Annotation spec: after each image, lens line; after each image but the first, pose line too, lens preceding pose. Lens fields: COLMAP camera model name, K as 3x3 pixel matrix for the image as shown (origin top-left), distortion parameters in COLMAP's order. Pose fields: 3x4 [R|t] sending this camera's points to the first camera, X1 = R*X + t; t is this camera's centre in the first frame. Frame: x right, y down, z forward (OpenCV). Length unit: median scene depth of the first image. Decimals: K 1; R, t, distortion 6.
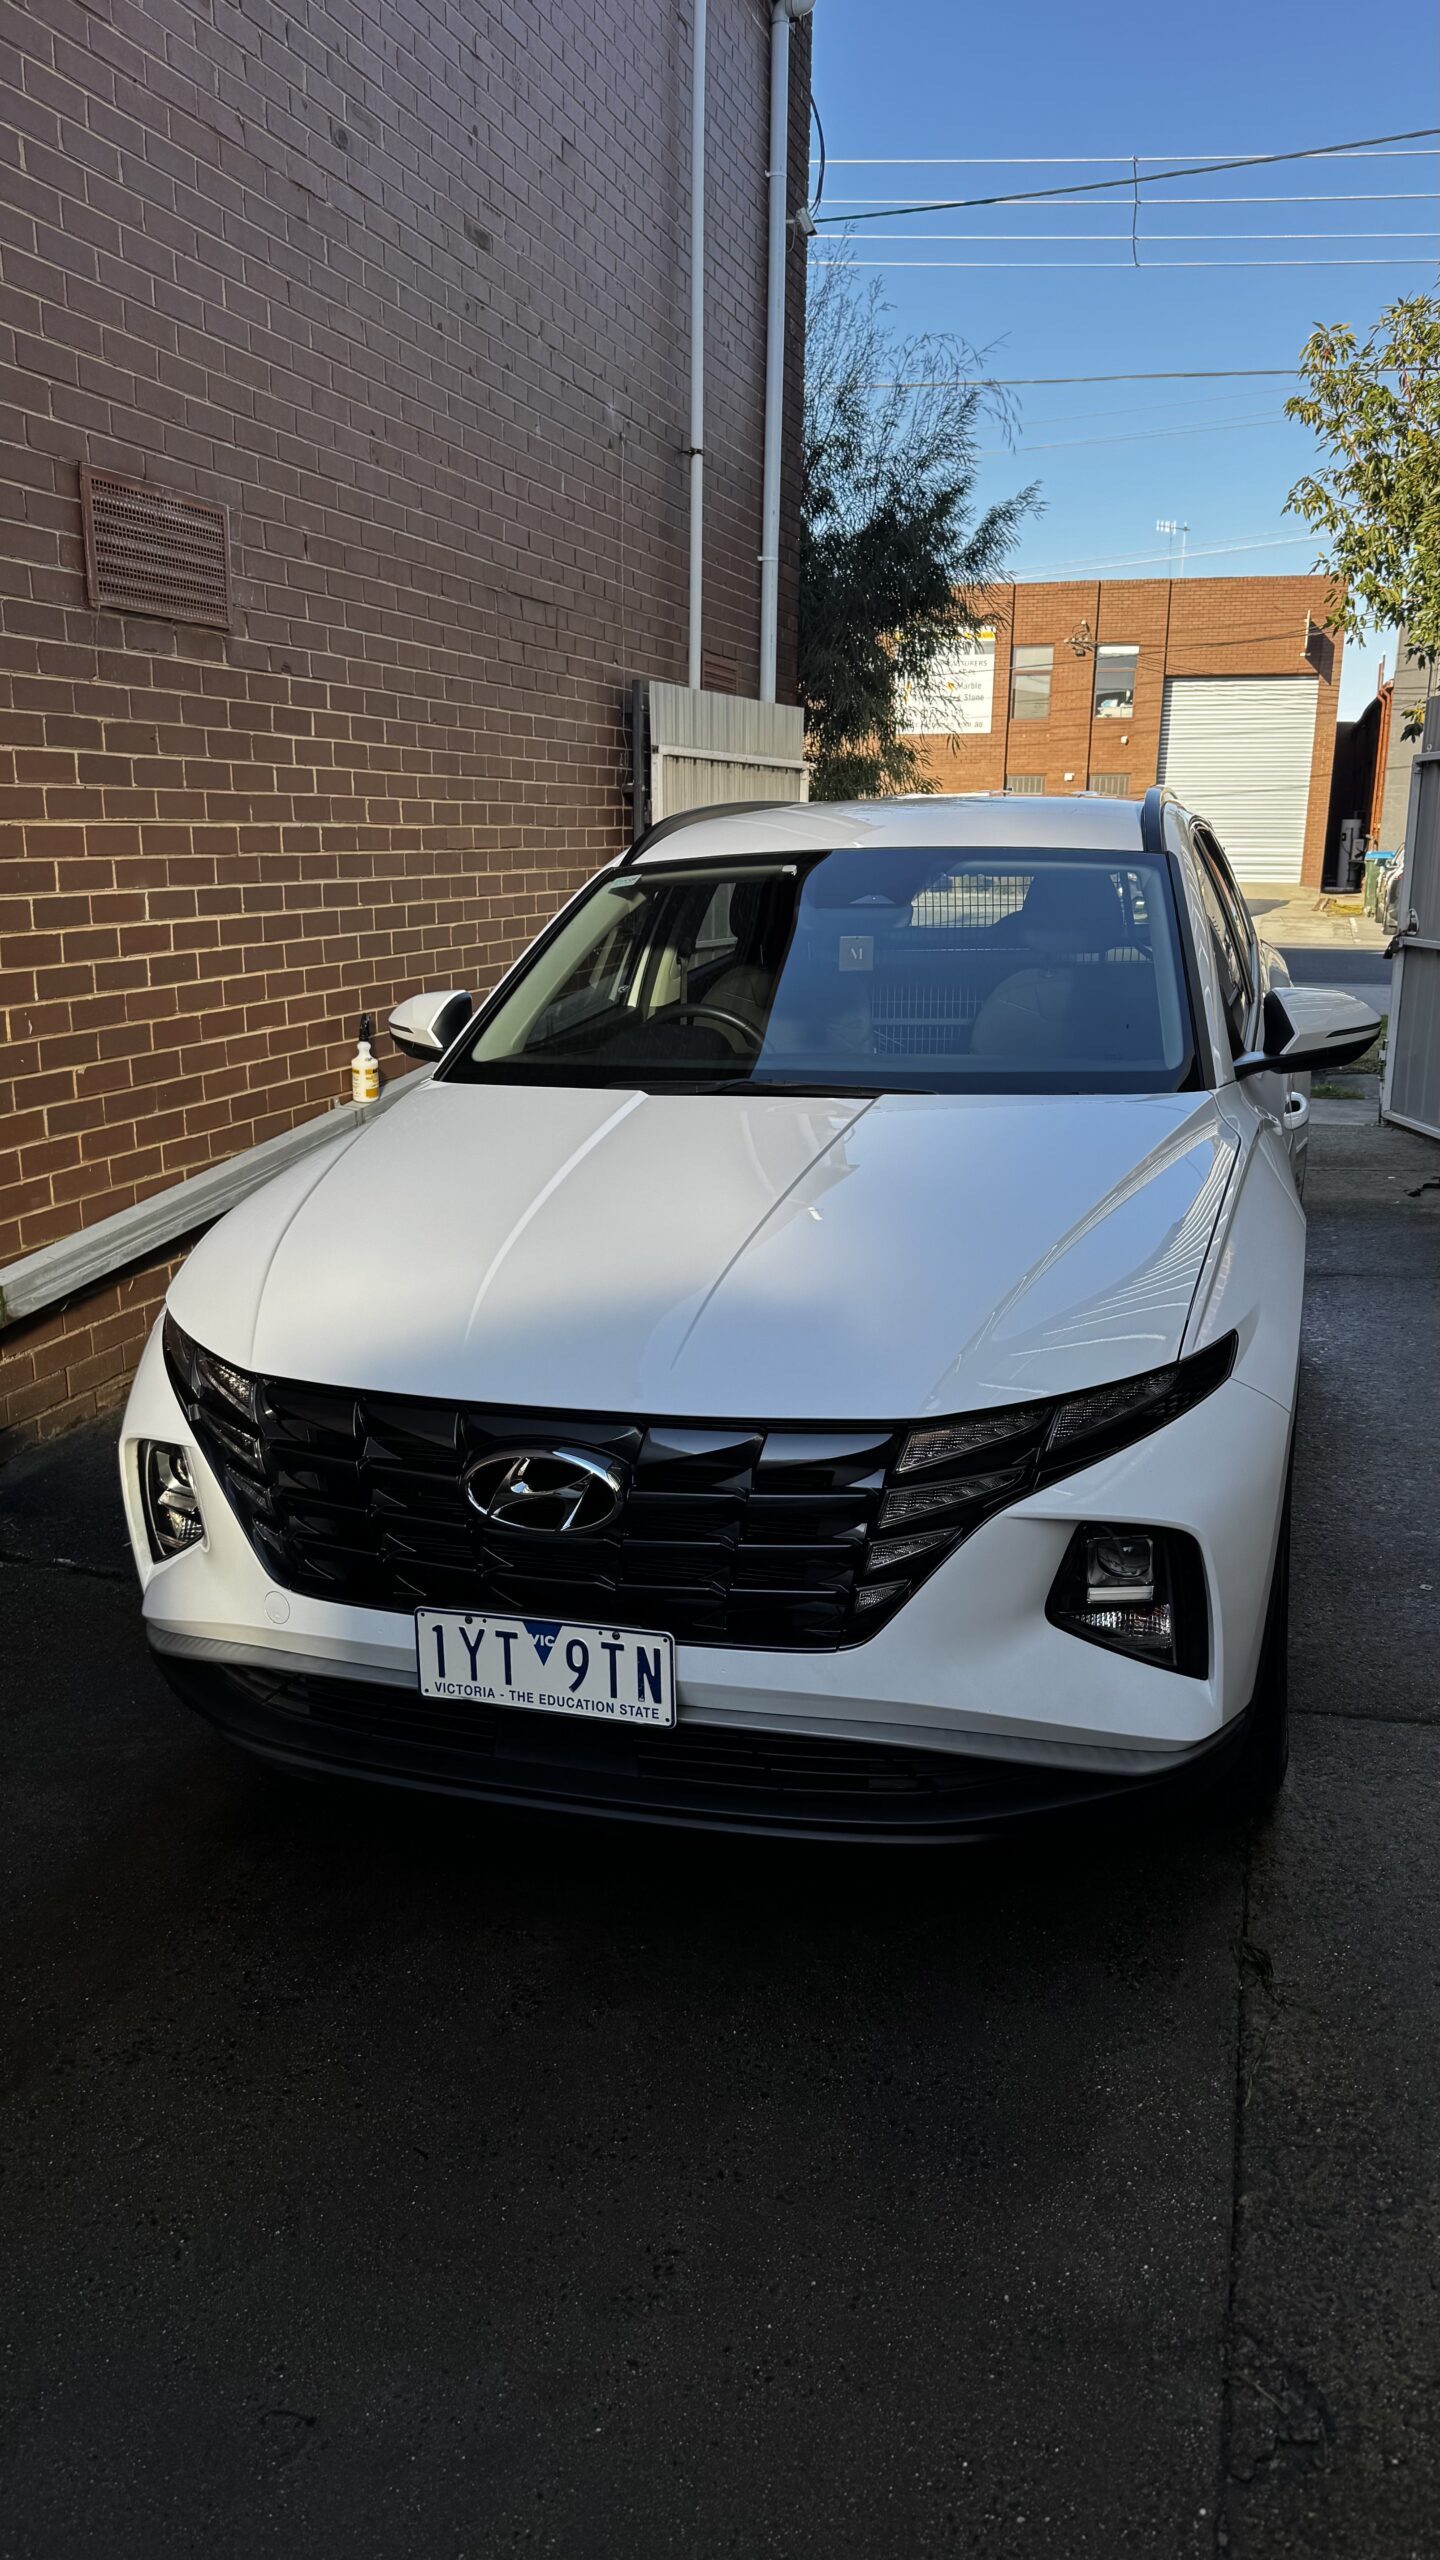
lens RADIAL K [[1784.2, 0, 727.2], [0, 1784.2, 1283.4], [0, 0, 1]] dist [0.008624, -0.029540]
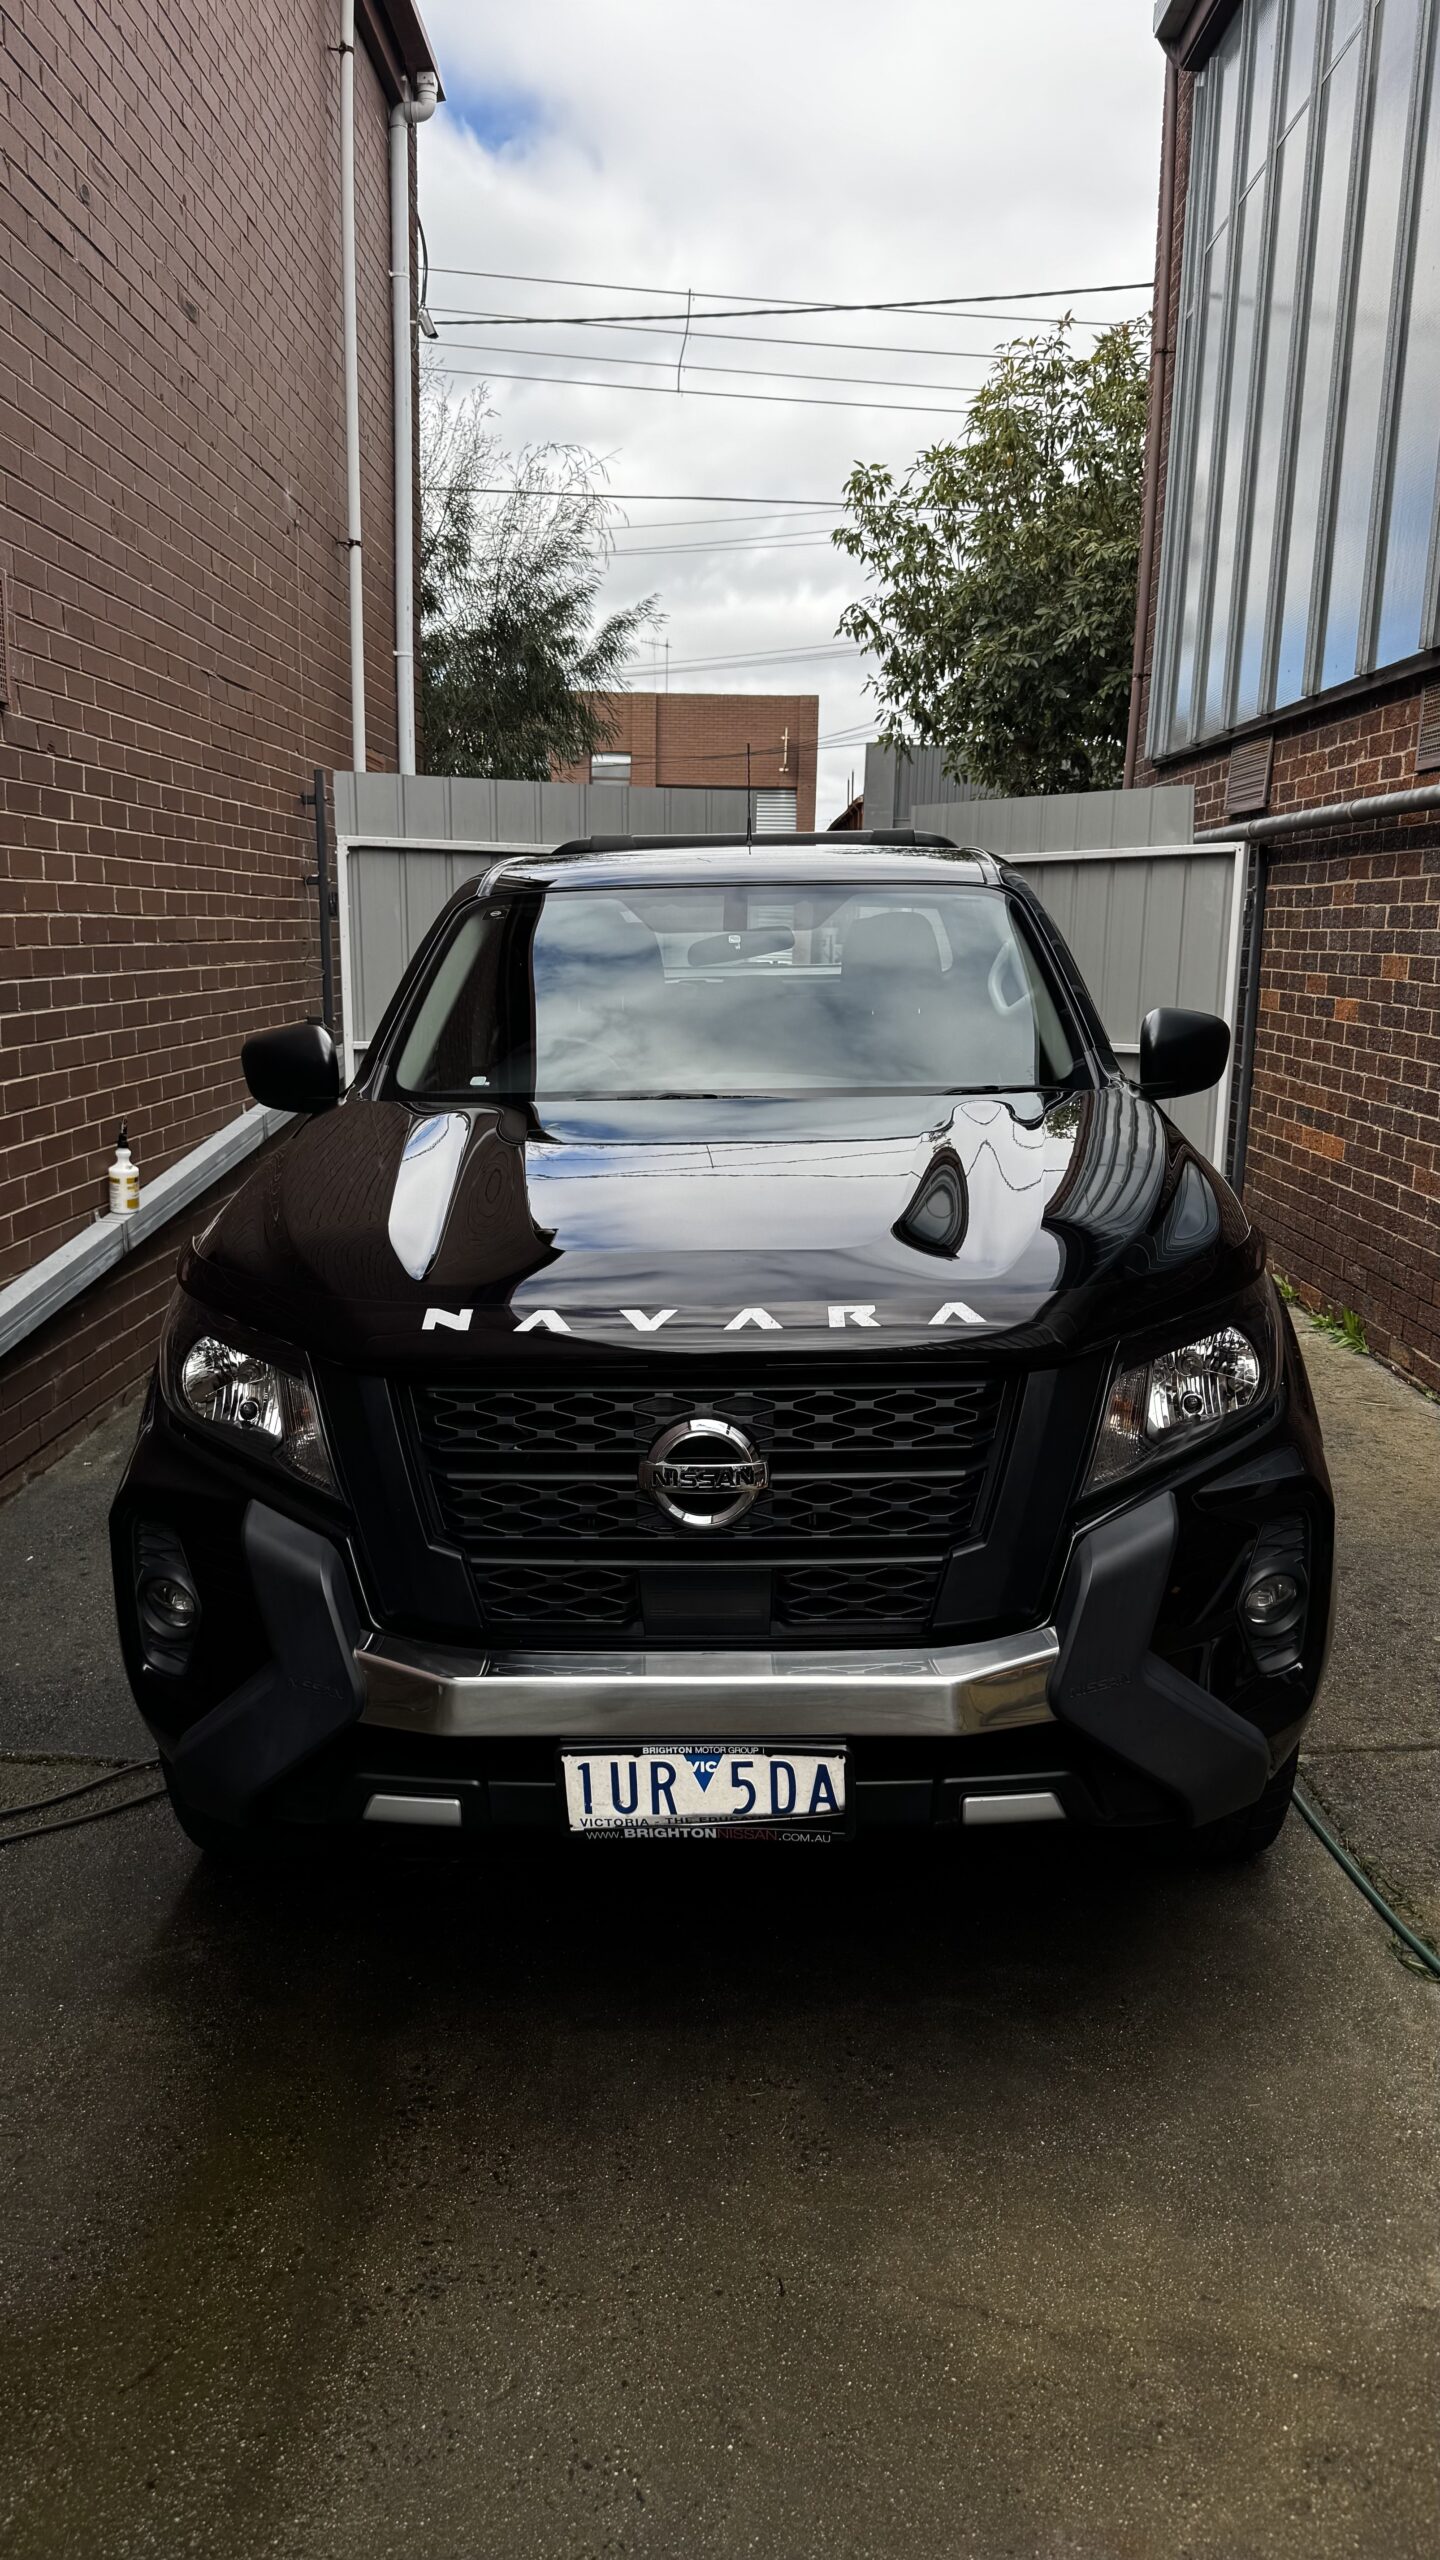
lens RADIAL K [[1784.2, 0, 672.5], [0, 1784.2, 1299.2], [0, 0, 1]] dist [0.008624, -0.029540]
pose [[0.961930, -0.046720, 0.269272, -0.181970], [0.058126, 0.997712, -0.034537, -0.008675], [-0.267043, 0.048874, 0.962445, 0.037302]]
